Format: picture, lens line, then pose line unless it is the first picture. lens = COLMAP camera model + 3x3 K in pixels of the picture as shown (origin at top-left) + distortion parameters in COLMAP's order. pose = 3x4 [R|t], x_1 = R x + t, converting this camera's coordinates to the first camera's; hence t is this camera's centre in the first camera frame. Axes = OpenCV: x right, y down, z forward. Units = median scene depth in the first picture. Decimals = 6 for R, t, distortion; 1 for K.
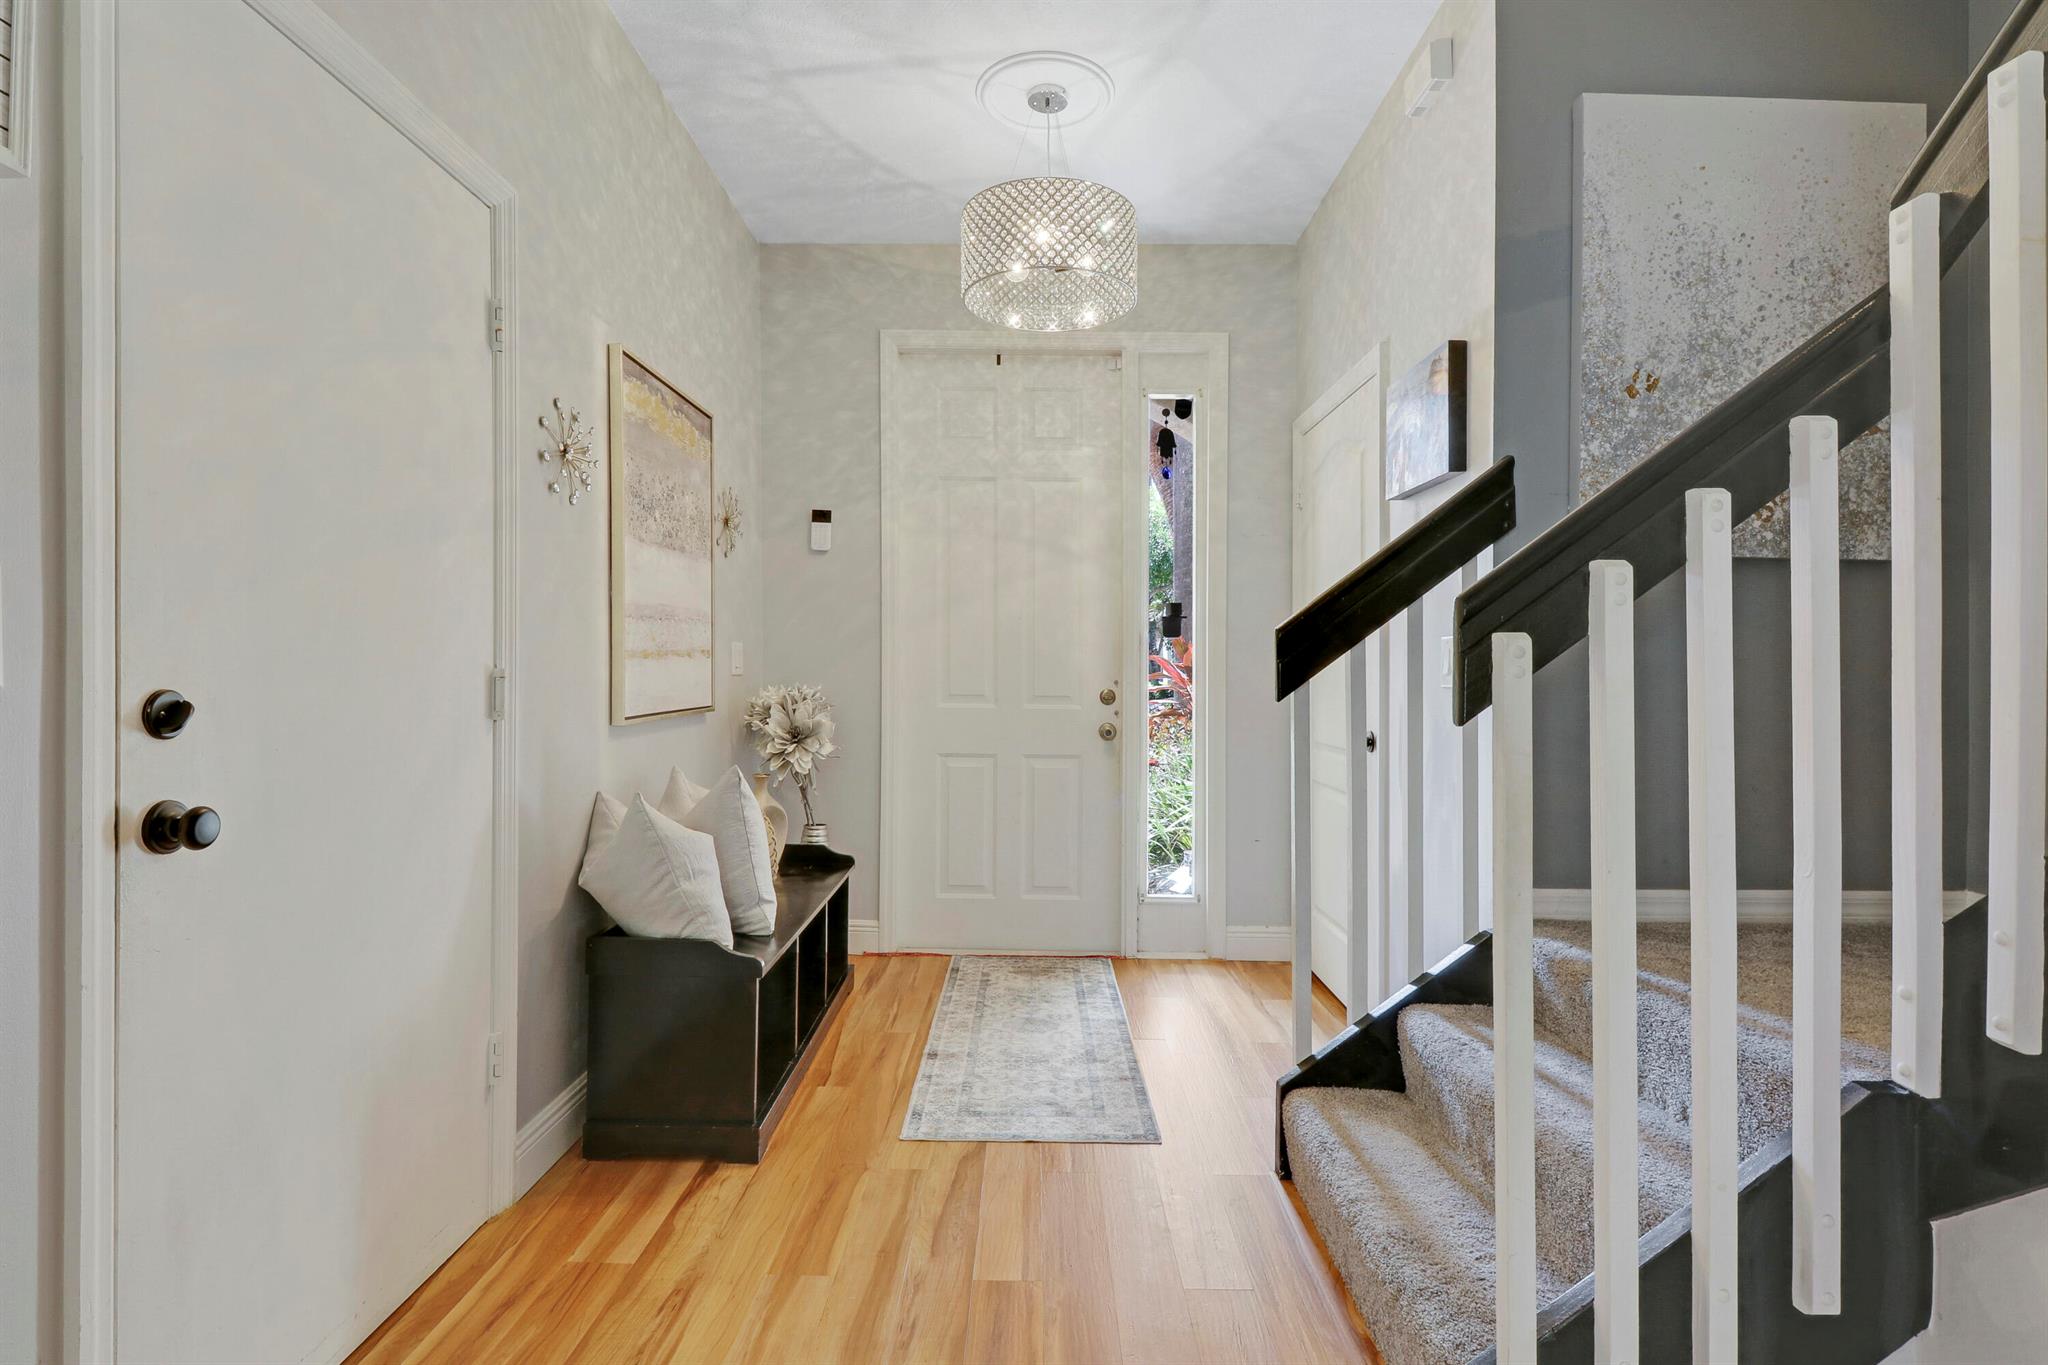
lens RADIAL K [[976.8, 0, 1047.9], [0, 976.8, 663.6], [0, 0, 1]] dist [-0.001098, -0.011932]
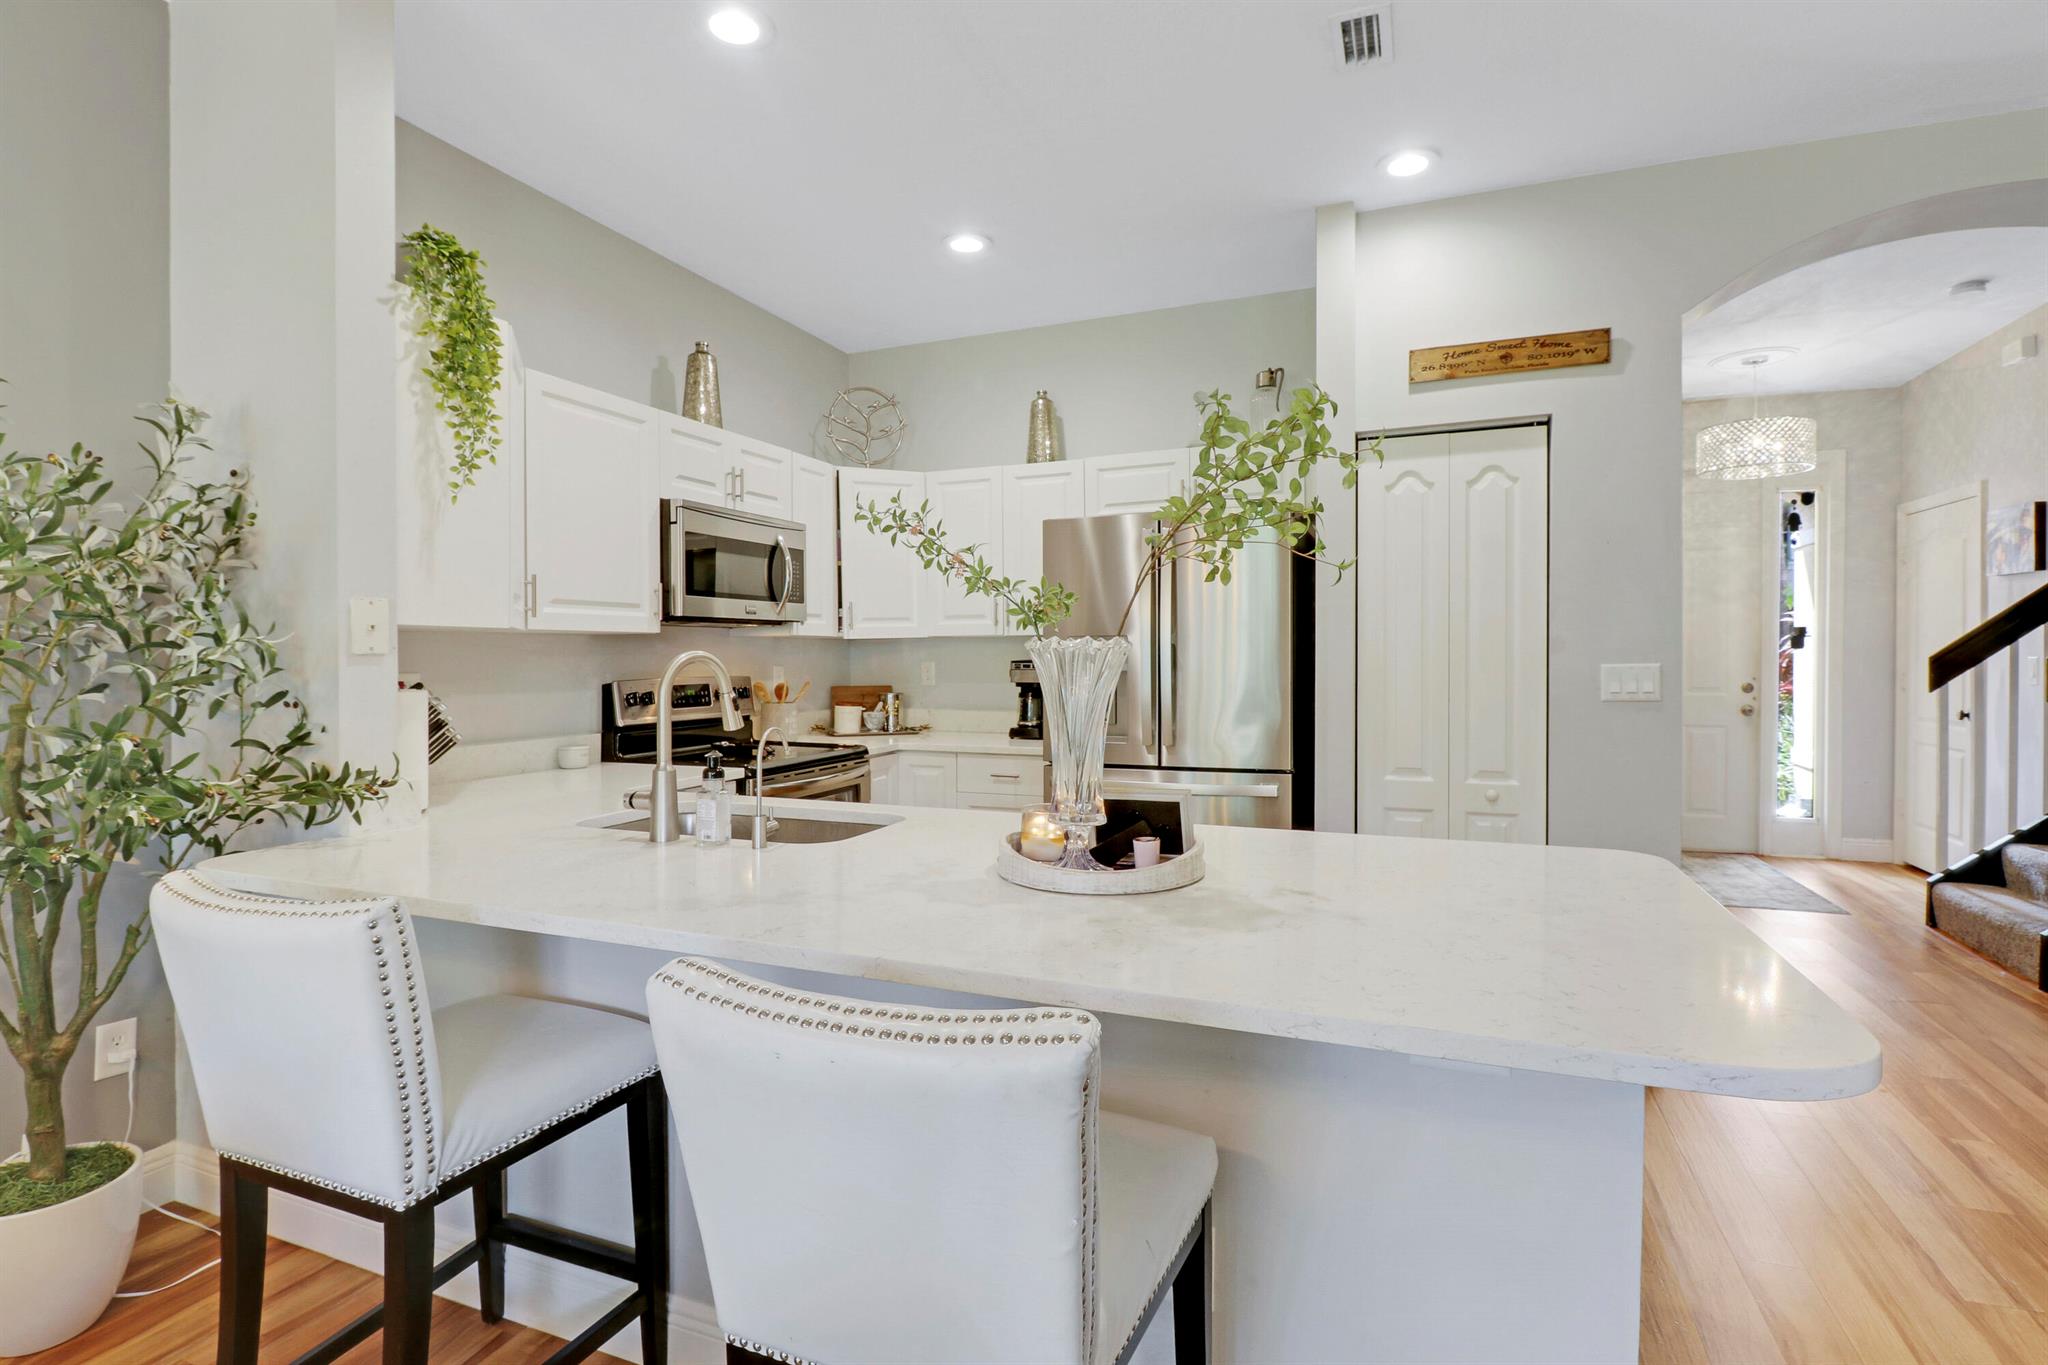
lens RADIAL K [[1001.7, 0, 1043.1], [0, 1001.7, 666.3], [0, 0, 1]] dist [-0.005995, -0.009083]
pose [[0.927739, -0.013812, -0.372973, -0.677418], [0.019906, 0.999724, 0.012492, -0.073801], [0.372697, -0.019014, 0.927758, -1.534272]]
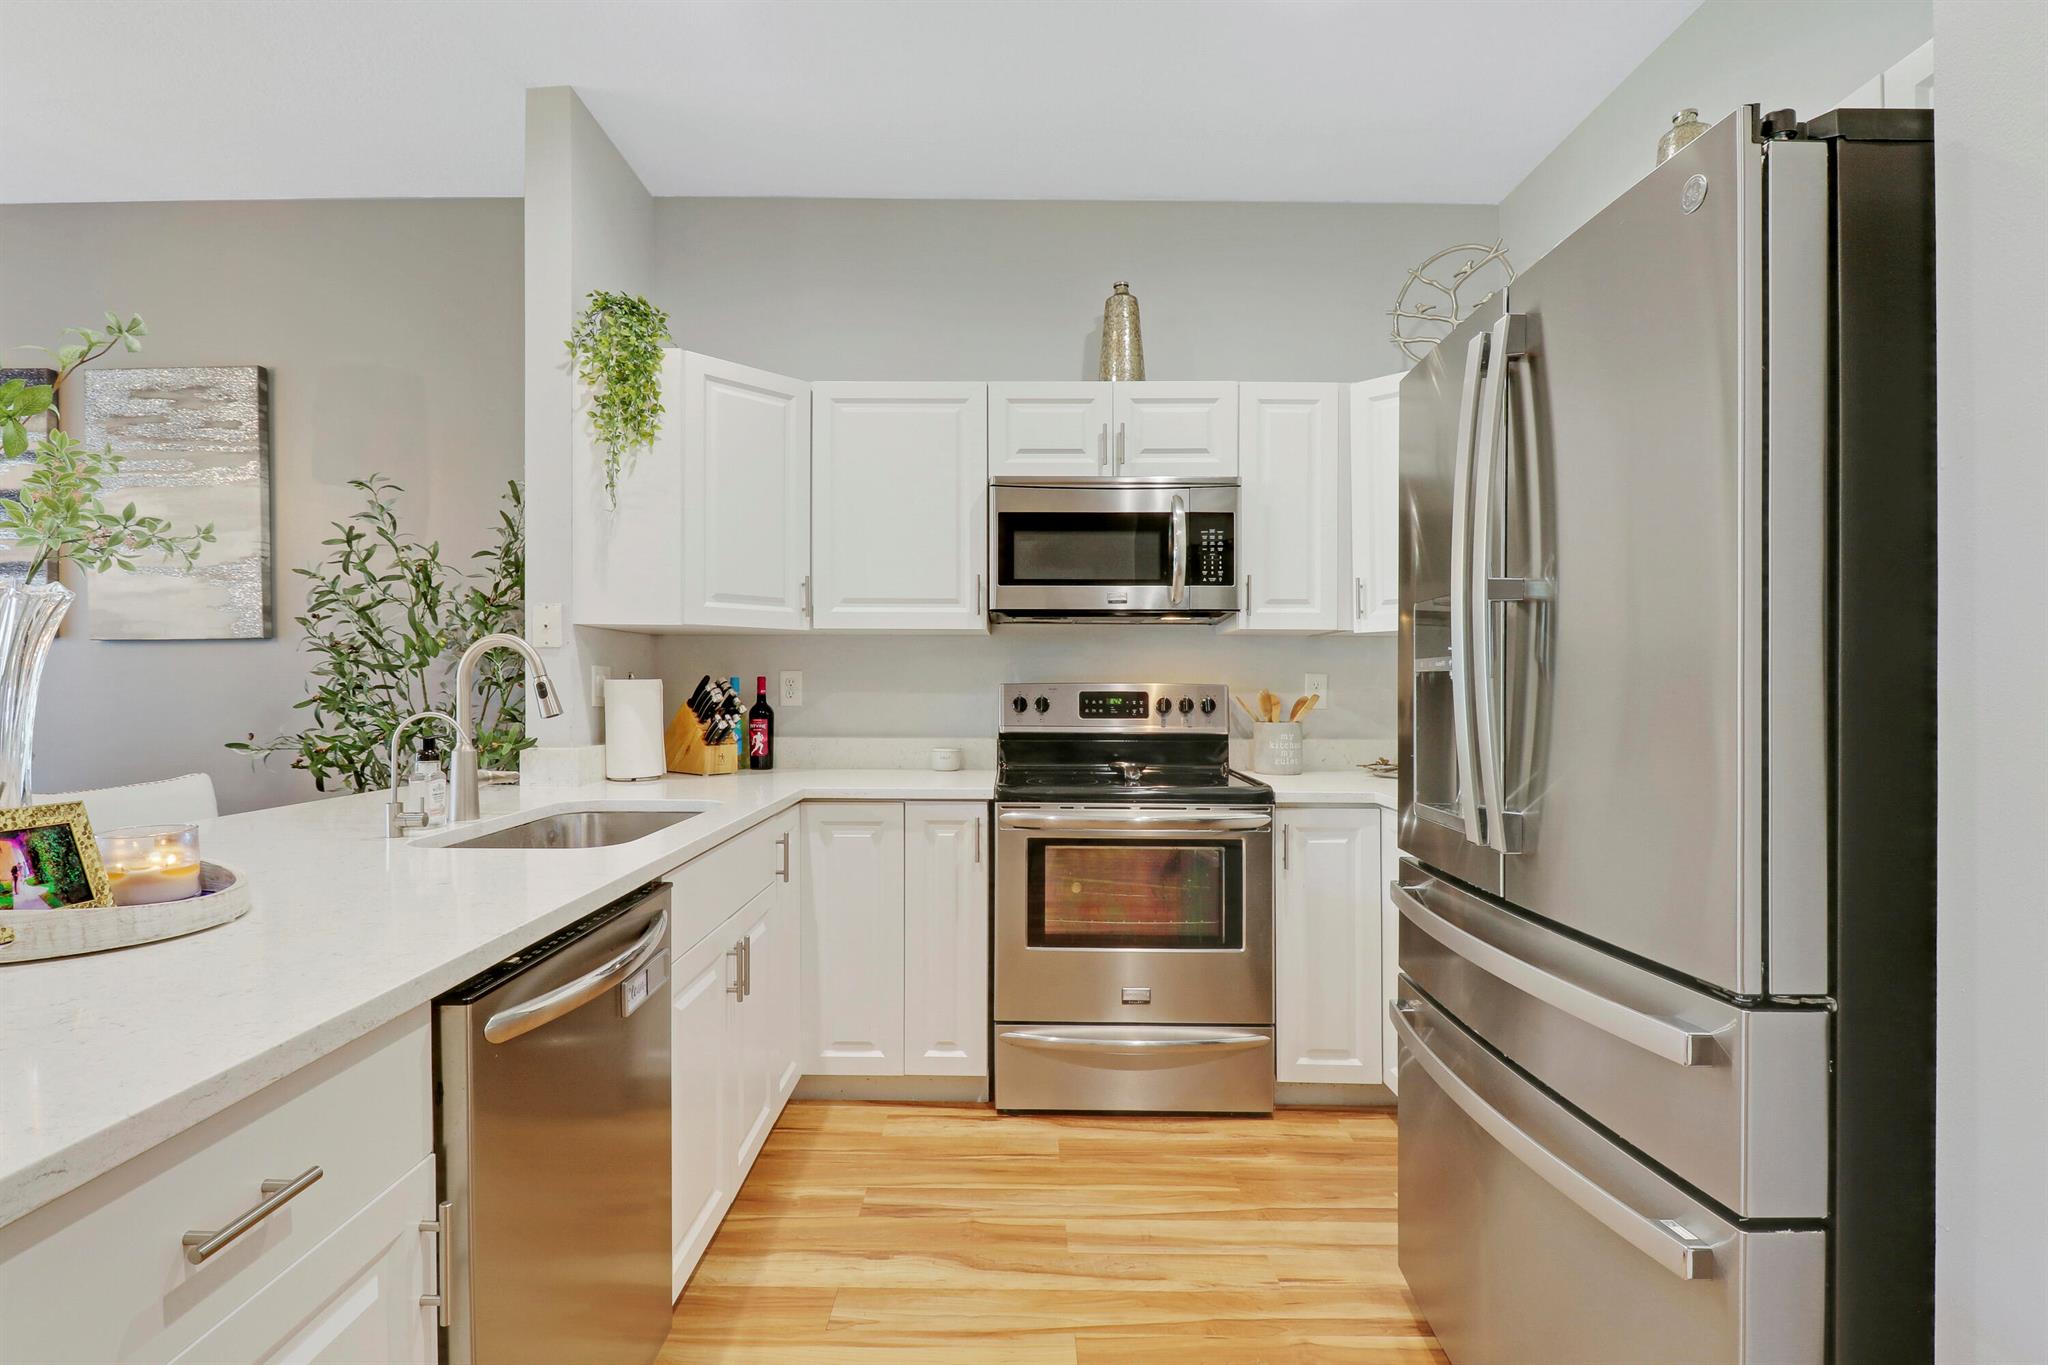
lens RADIAL K [[976.8, 0, 1014.5], [0, 976.8, 710.8], [0, 0, 1]] dist [-0.001098, -0.011932]
pose [[-0.019729, 0.016424, -0.999670, -0.442200], [0.001103, 0.999865, 0.016406, -0.028185], [0.999805, -0.000779, -0.019745, -0.288668]]
